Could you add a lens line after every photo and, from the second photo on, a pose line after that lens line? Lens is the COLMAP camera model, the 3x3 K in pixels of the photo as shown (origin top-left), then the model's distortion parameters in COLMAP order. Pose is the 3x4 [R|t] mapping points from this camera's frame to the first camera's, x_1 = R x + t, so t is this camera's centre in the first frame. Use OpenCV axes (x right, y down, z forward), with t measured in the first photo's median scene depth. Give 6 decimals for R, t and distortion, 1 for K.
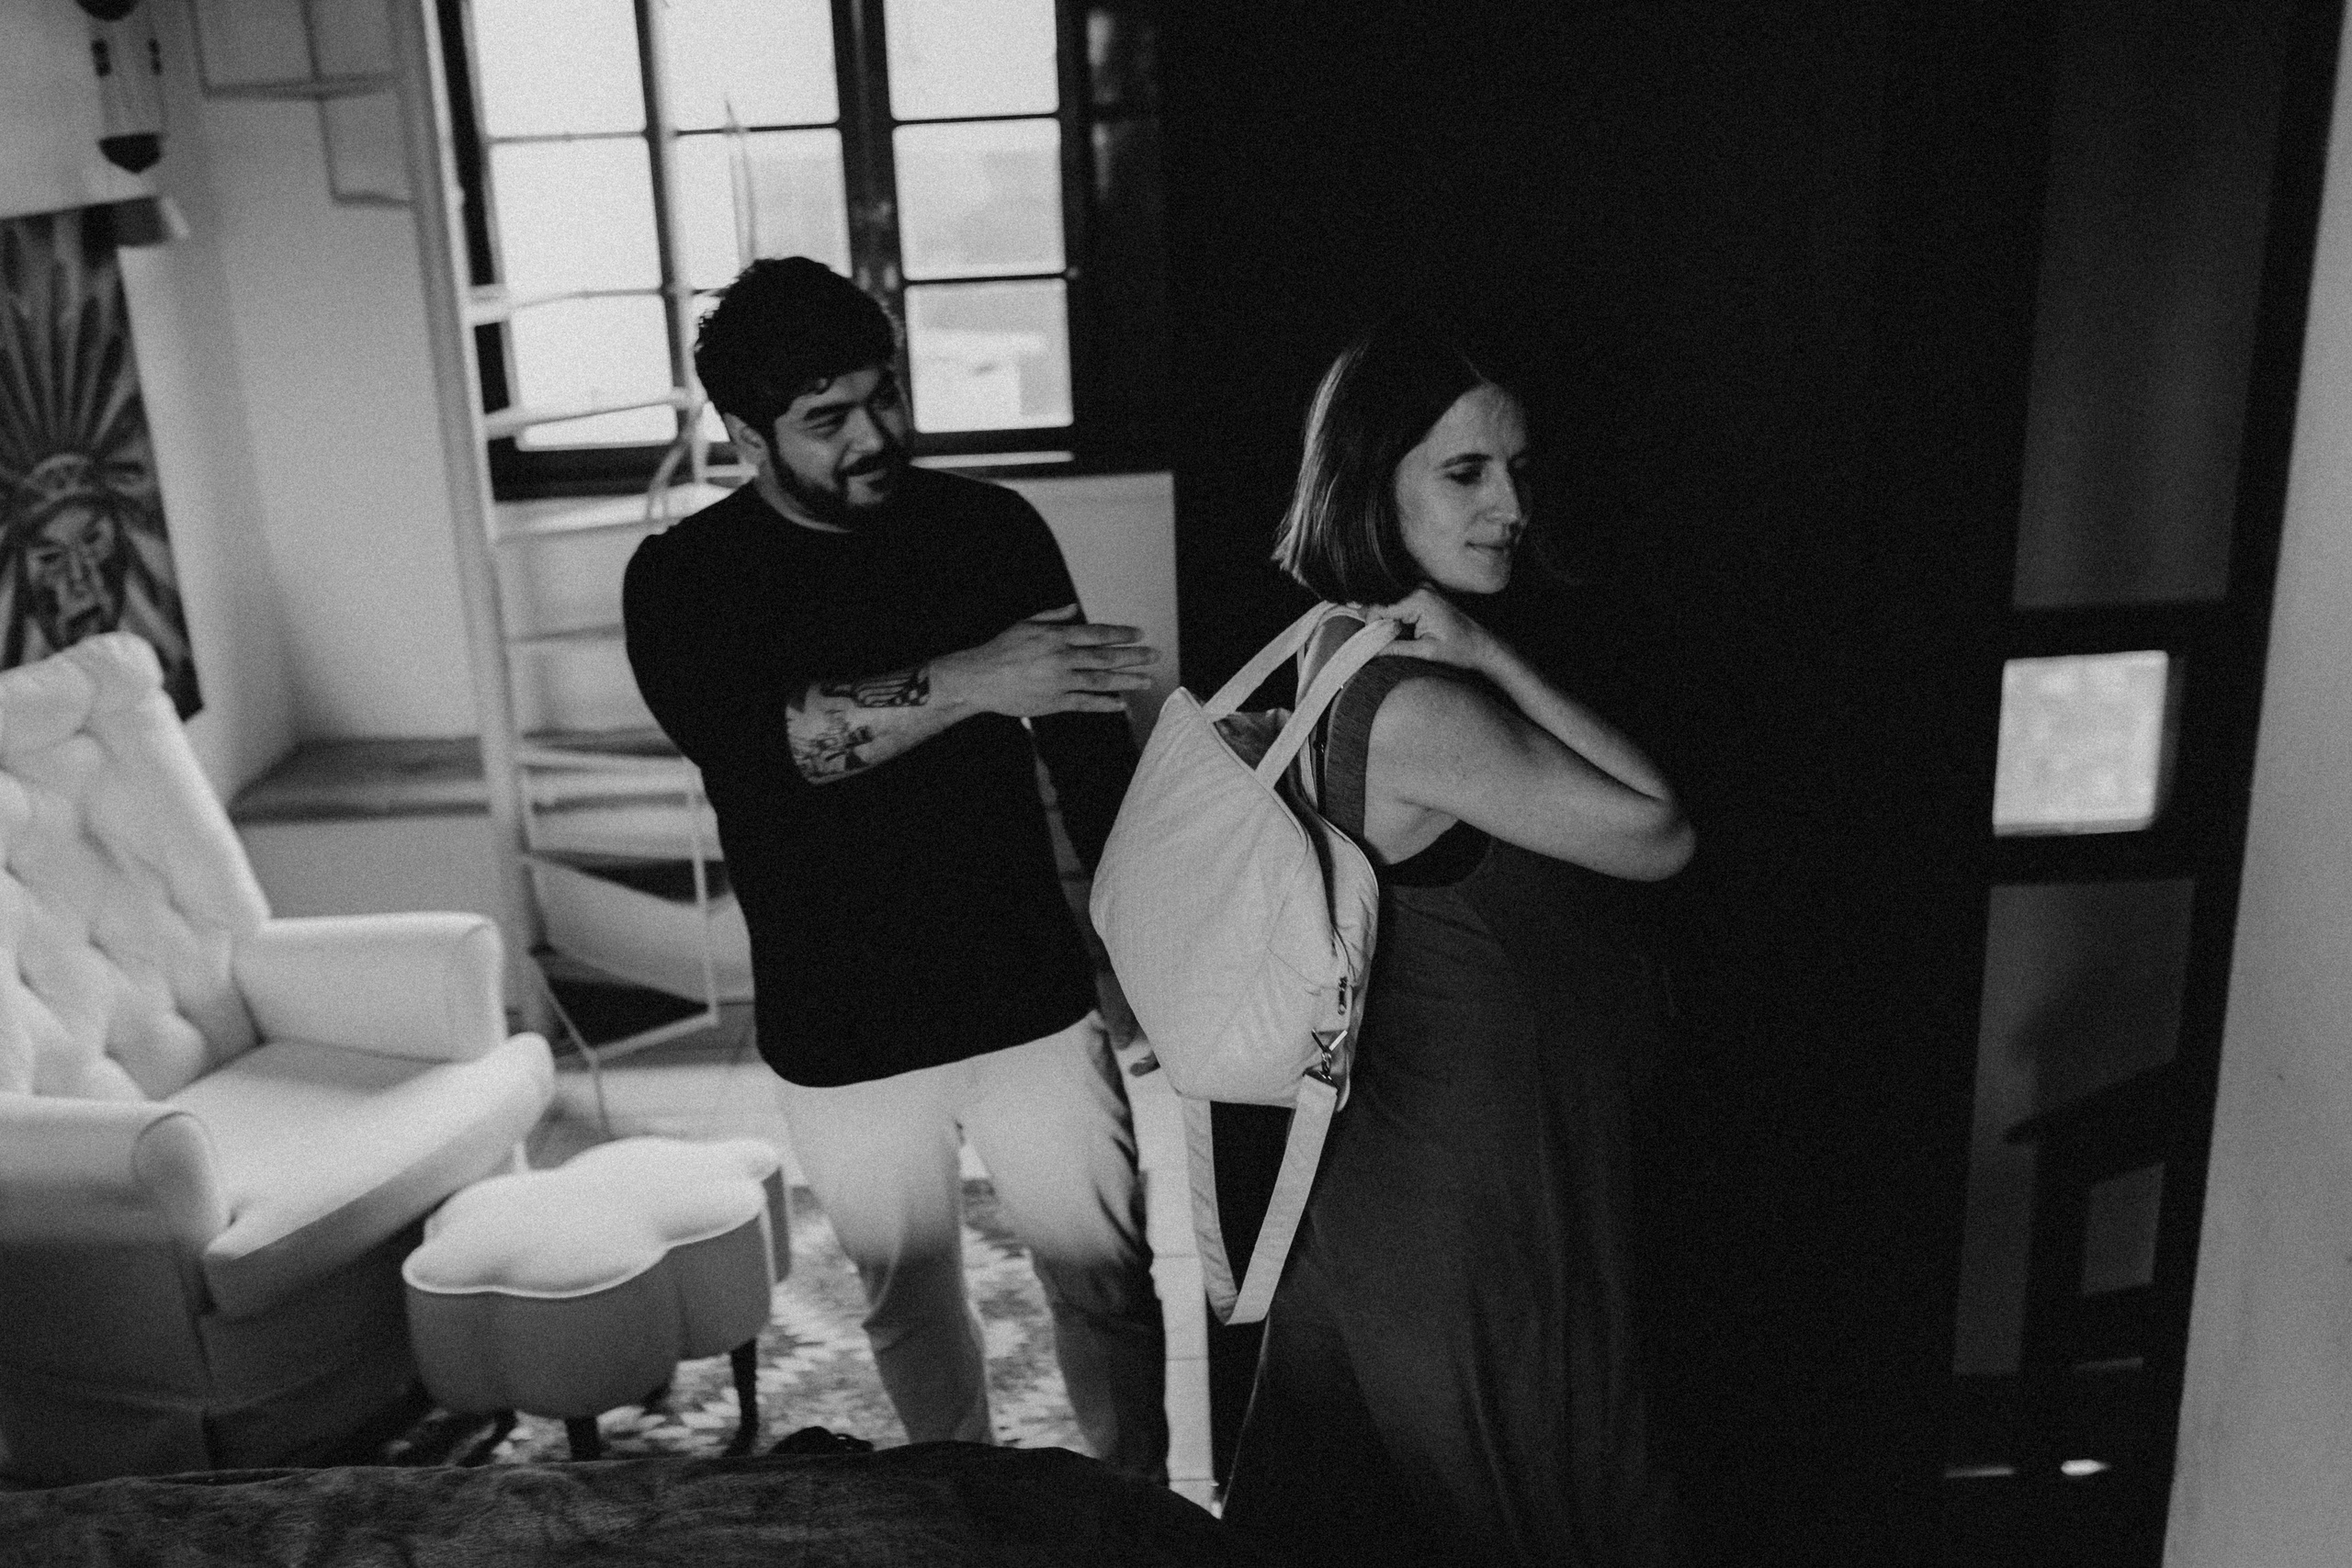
lens RADIAL K [[2189.8, 0, 1174.8], [0, 2189.8, 787.6], [0, 0, 1]] dist [0.004918, 0.000000]
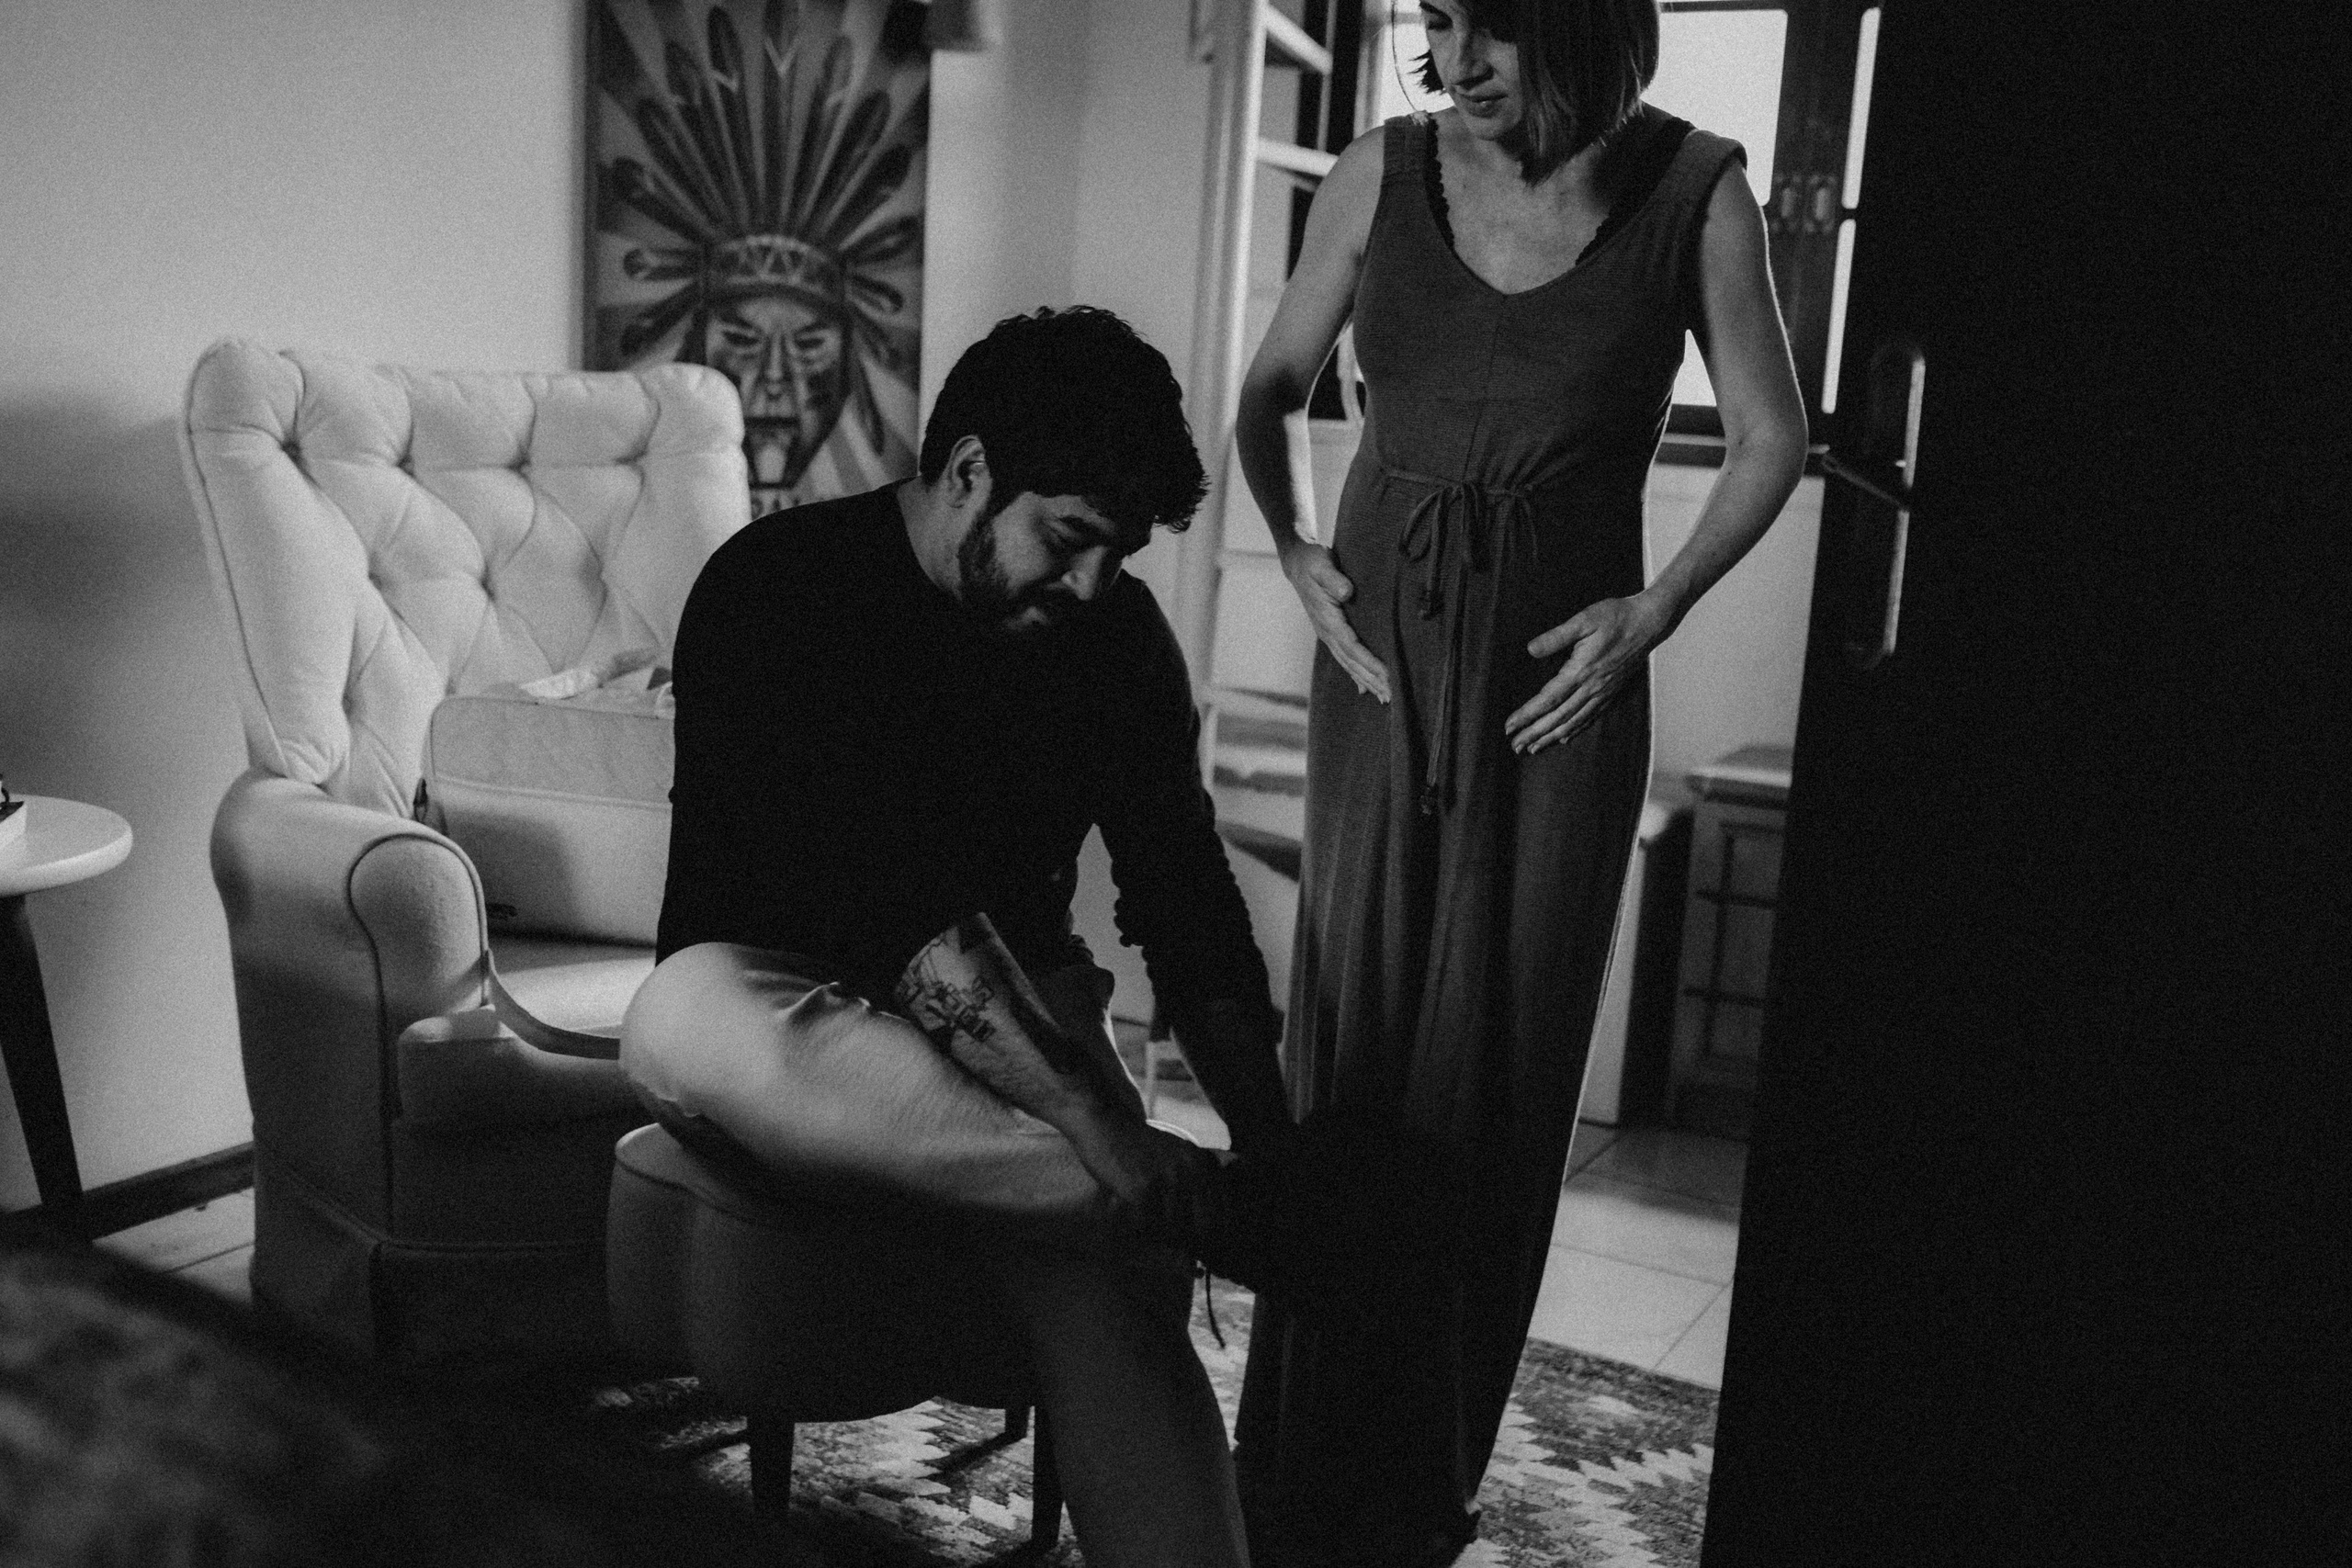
lens RADIAL K [[2189.8, 0, 1185.7], [0, 2189.8, 771.2], [0, 0, 1]] dist [0.004918, 0.000000]
pose [[0.862536, 0.177166, -0.473967, 0.092281], [-0.244730, 0.965919, -0.084311, 0.093626], [0.442876, 0.188715, 0.876497, 0.331308]]
